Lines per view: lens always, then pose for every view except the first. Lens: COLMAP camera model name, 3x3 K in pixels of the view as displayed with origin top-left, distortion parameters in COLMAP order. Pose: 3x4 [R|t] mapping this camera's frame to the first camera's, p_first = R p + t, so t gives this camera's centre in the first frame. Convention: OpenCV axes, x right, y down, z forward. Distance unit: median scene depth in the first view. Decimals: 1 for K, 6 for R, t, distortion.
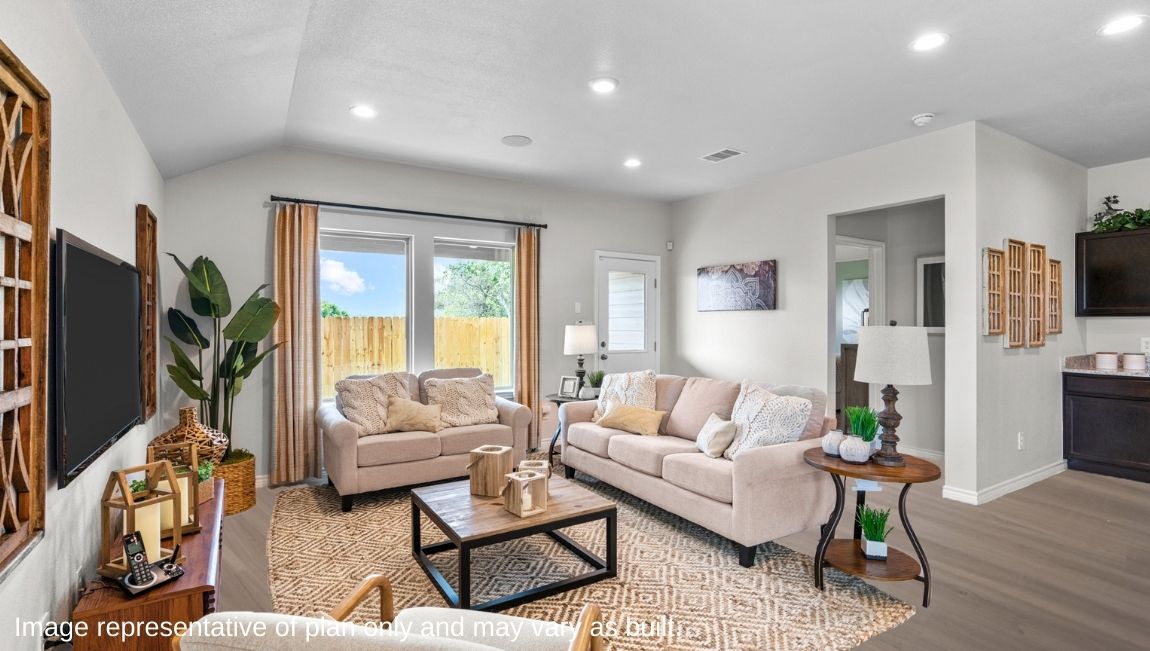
lens RADIAL K [[536.6, 0, 579.6], [0, 536.6, 326.7], [0, 0, 1]] dist [-0.010628, 0.007355]
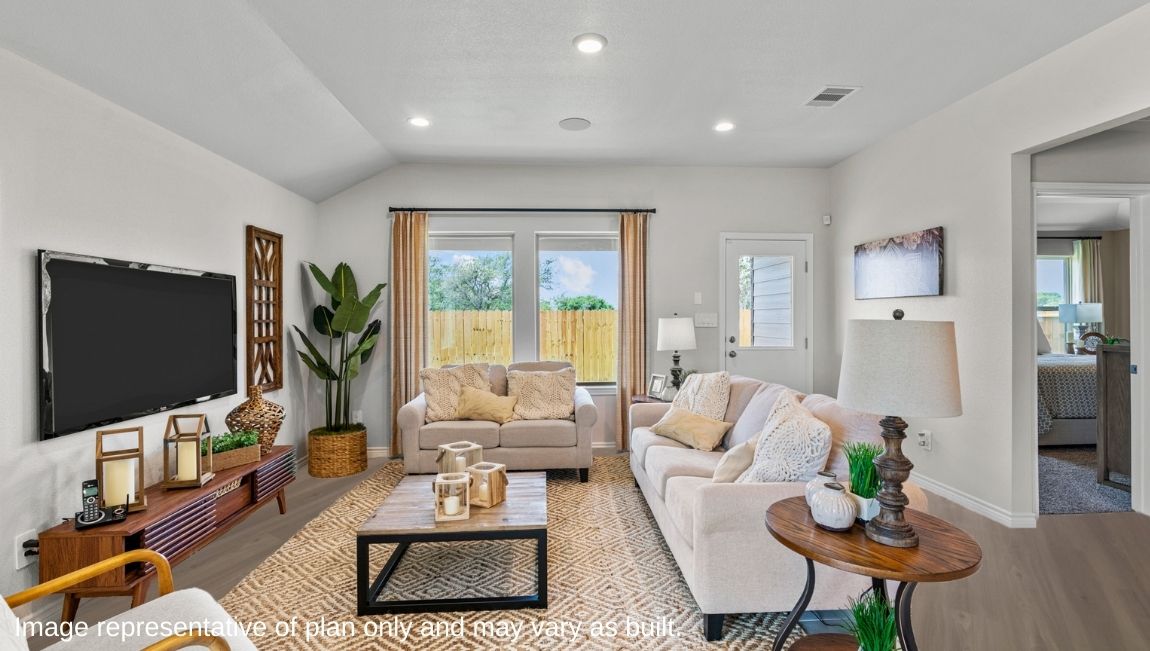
lens RADIAL K [[536.6, 0, 580.5], [0, 536.6, 318.7], [0, 0, 1]] dist [-0.010628, 0.007355]
pose [[0.883786, -0.002295, -0.467886, 0.319955], [0.001959, 0.999997, -0.001204, -0.000830], [0.467887, 0.000147, 0.883788, 0.158755]]
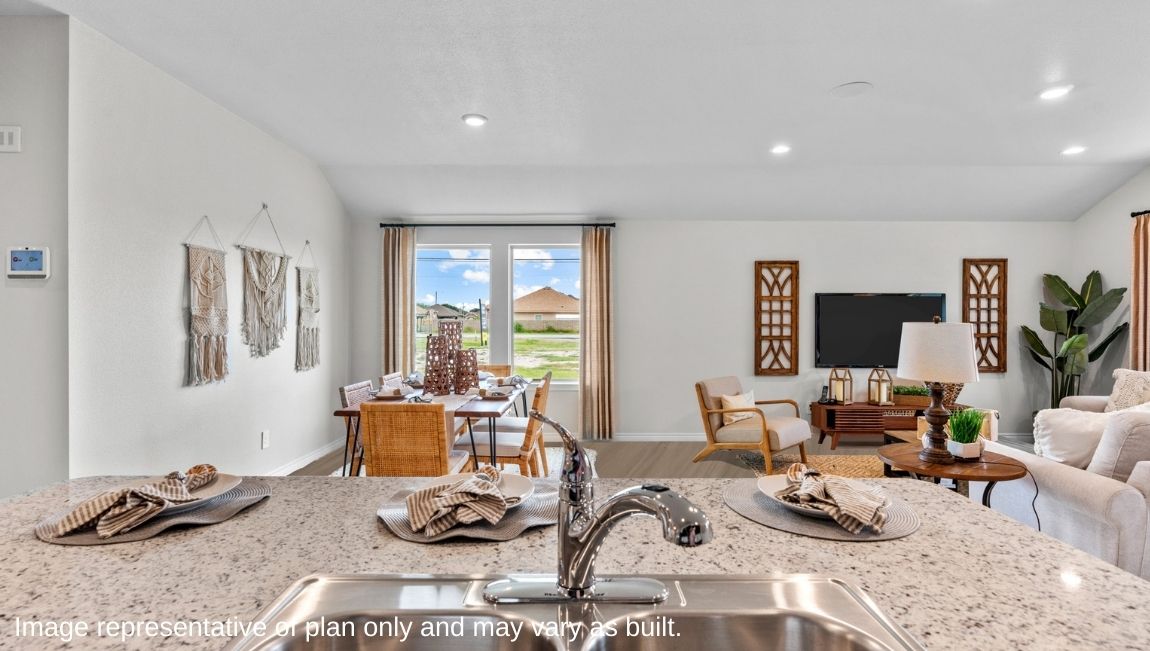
lens RADIAL K [[536.6, 0, 579.1], [0, 536.6, 321.8], [0, 0, 1]] dist [-0.010628, 0.007355]
pose [[-0.522454, 0.003208, -0.852661, 1.031913], [-0.005320, 0.999961, 0.007022, -0.004040], [0.852651, 0.008204, -0.522417, 0.549963]]
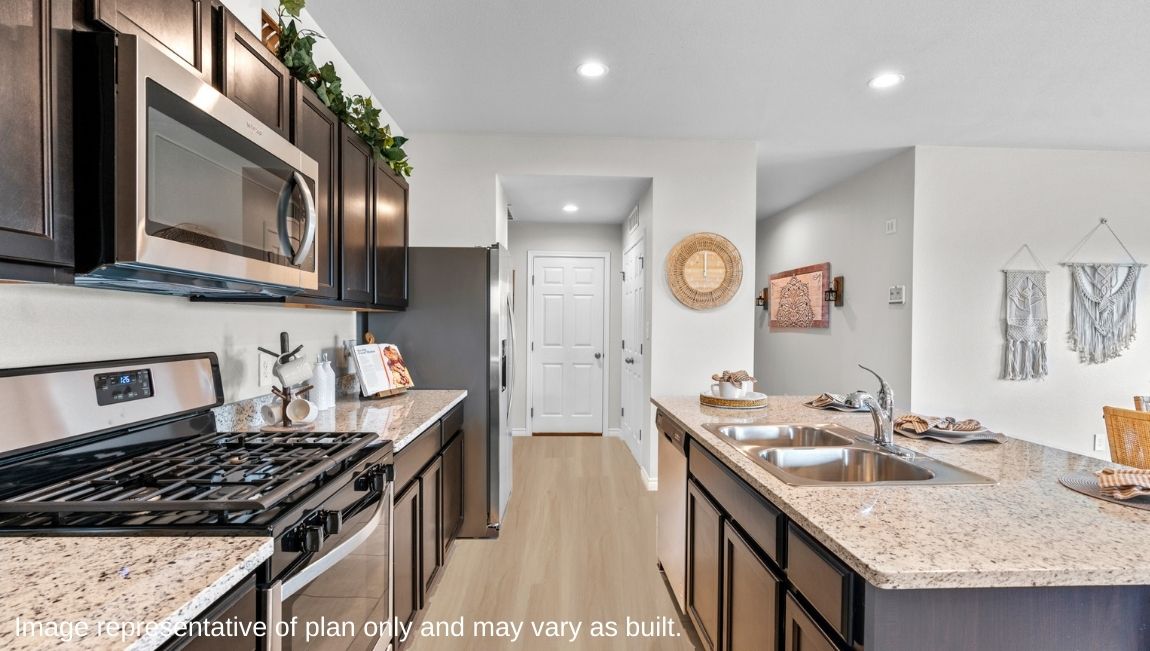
lens RADIAL K [[536.6, 0, 579.7], [0, 536.6, 328.2], [0, 0, 1]] dist [-0.010628, 0.007355]
pose [[-0.876517, -0.011026, 0.481244, 0.889038], [-0.005888, 0.999908, 0.012186, -0.005892], [-0.481334, 0.007848, -0.876502, 0.919056]]
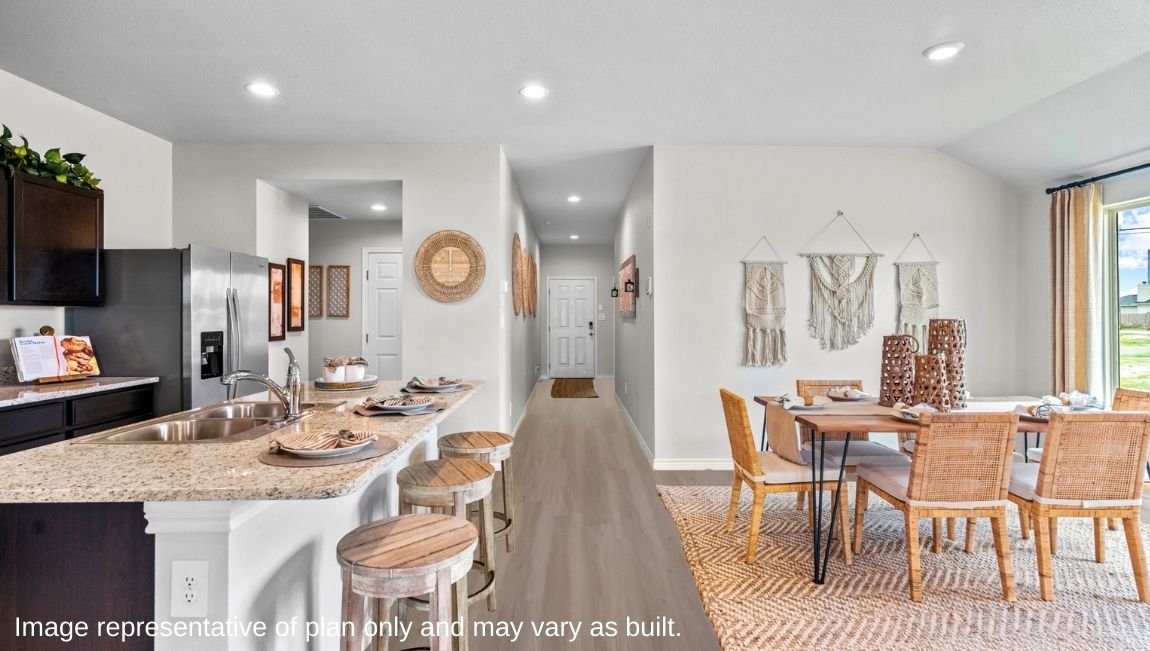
lens RADIAL K [[536.6, 0, 575.6], [0, 536.6, 312.5], [0, 0, 1]] dist [-0.010628, 0.007355]
pose [[-0.861229, 0.004762, 0.508195, 0.436227], [0.003661, 0.999988, -0.003166, -0.004546], [-0.508204, -0.000866, -0.861236, 0.736857]]
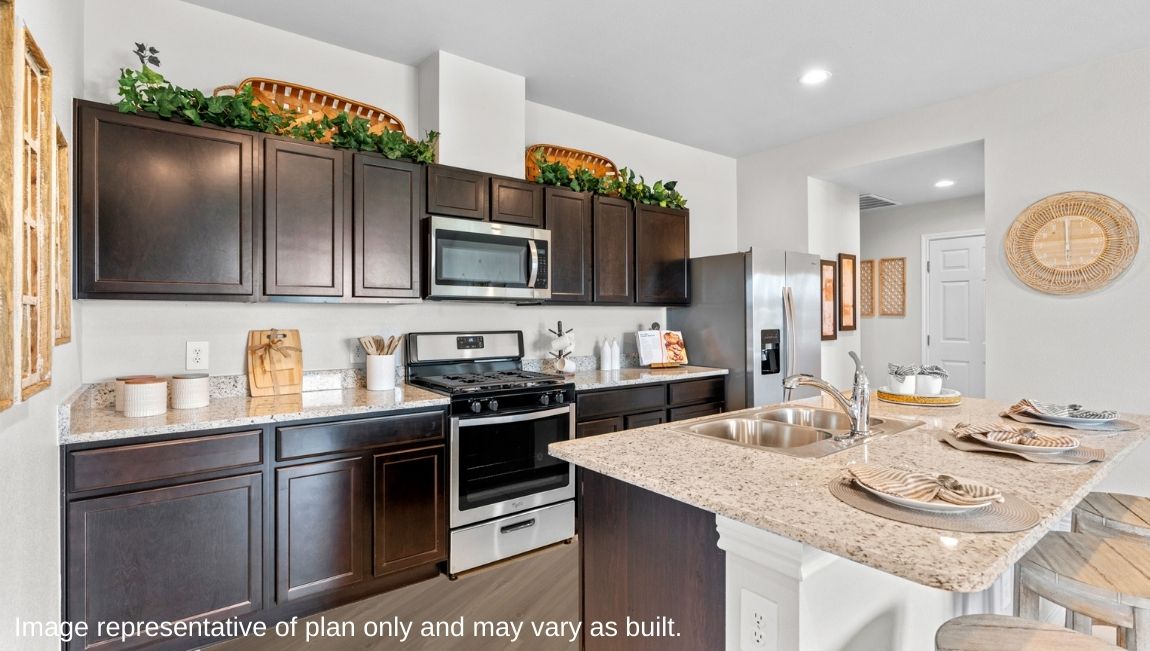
lens RADIAL K [[536.6, 0, 577.5], [0, 536.6, 312.8], [0, 0, 1]] dist [-0.010628, 0.007355]
pose [[-0.102042, 0.005818, 0.994763, 0.513000], [0.006335, 0.999966, -0.005199, -0.003938], [-0.994760, 0.005771, -0.102075, 0.706578]]
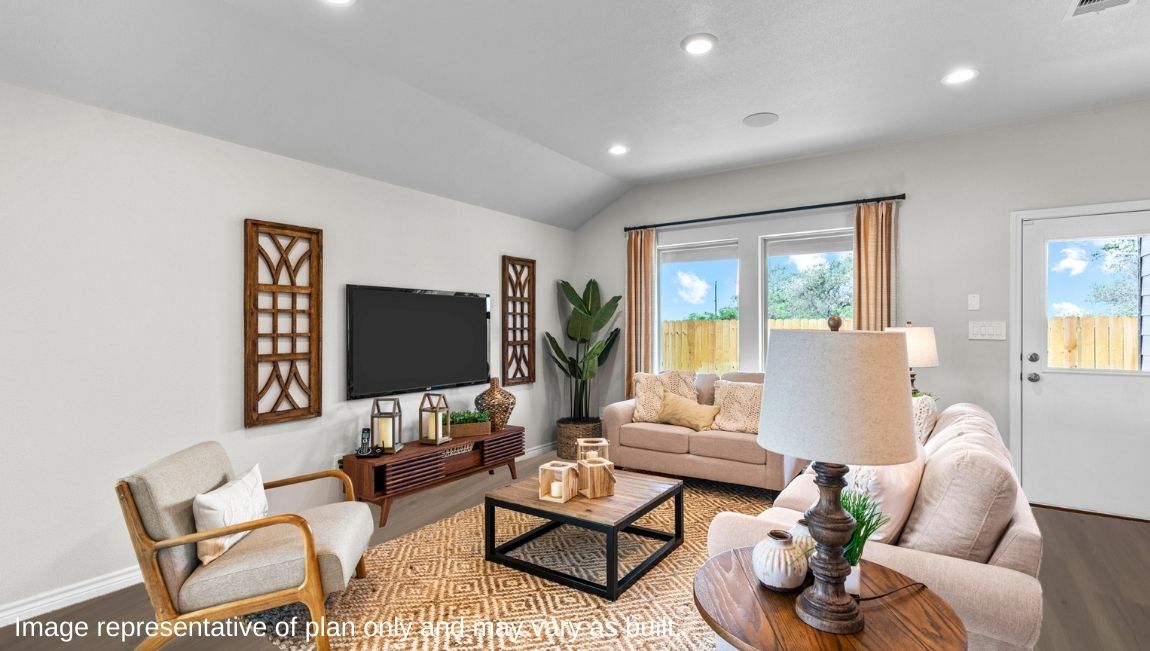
lens RADIAL K [[536.6, 0, 581.0], [0, 536.6, 322.8], [0, 0, 1]] dist [-0.010628, 0.007355]
pose [[0.418574, -0.006921, -0.908156, 0.537862], [-0.002983, 0.999955, -0.008996, -0.001283], [0.908178, 0.006475, 0.418535, 0.344273]]
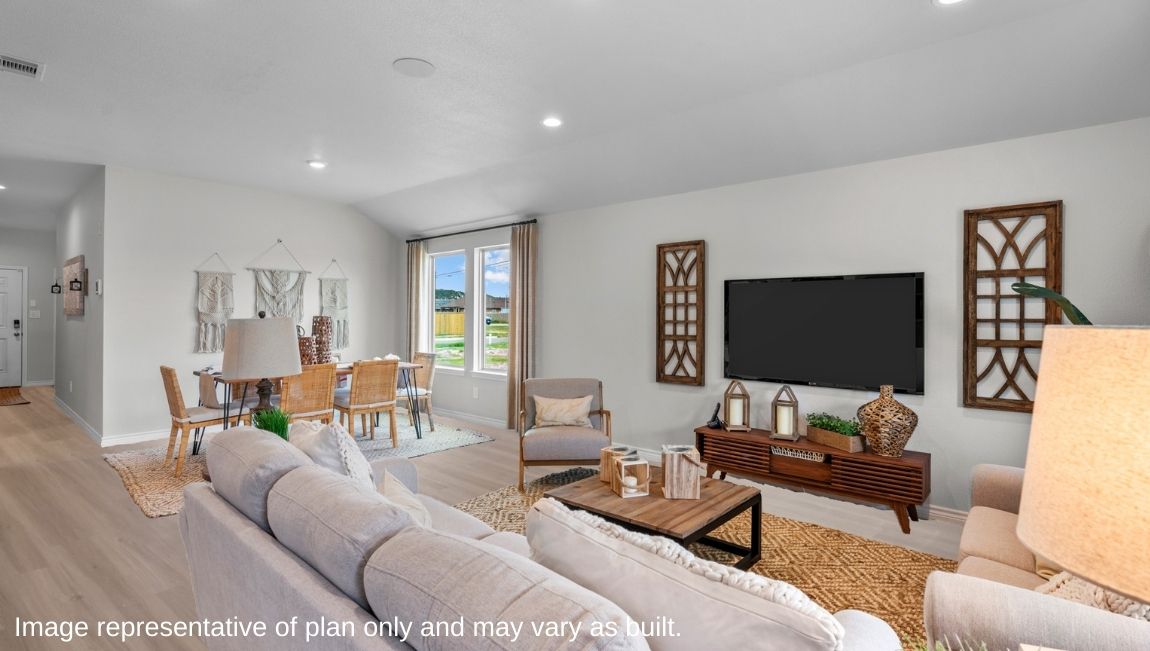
lens RADIAL K [[536.6, 0, 575.3], [0, 536.6, 310.0], [0, 0, 1]] dist [-0.010628, 0.007355]
pose [[-0.952469, -0.004554, -0.304601, 0.198123], [-0.003586, 0.999987, -0.003737, -0.007876], [0.304614, -0.002467, -0.952473, 1.212725]]
